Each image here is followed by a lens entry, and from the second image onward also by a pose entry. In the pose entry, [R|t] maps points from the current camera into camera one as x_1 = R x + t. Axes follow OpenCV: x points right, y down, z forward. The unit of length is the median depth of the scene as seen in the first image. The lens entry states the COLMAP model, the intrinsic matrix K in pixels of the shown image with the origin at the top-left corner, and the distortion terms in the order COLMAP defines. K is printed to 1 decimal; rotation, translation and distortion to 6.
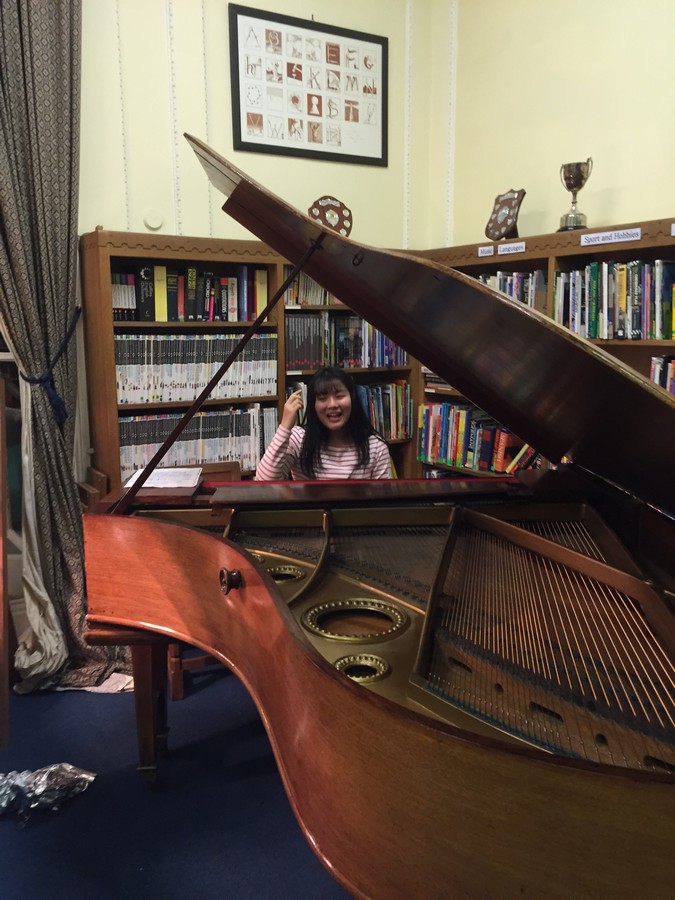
lens RADIAL K [[756.8, 0, 331.6], [0, 756.8, 432.8], [0, 0, 1]] dist [0.036852, 0.001029]
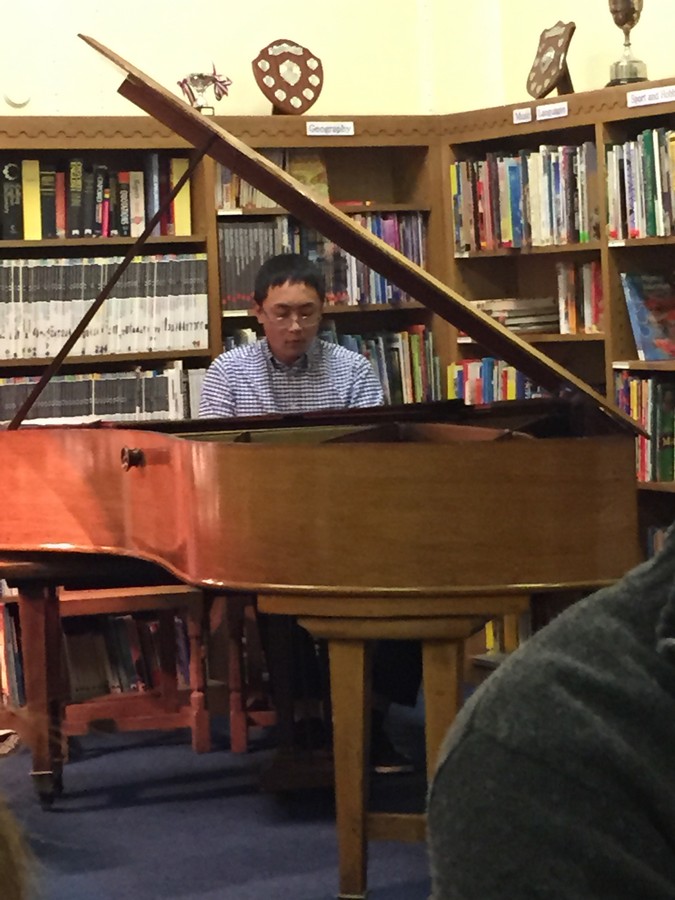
lens RADIAL K [[2465.0, 0, 337.7], [0, 2465.0, 449.5], [0, 0, 1]] dist [-0.135820, 0.000000]
pose [[0.997516, -0.035154, -0.061033, 0.167542], [0.029900, 0.995936, -0.084955, 0.224807], [0.063772, 0.082919, 0.994514, -1.103826]]
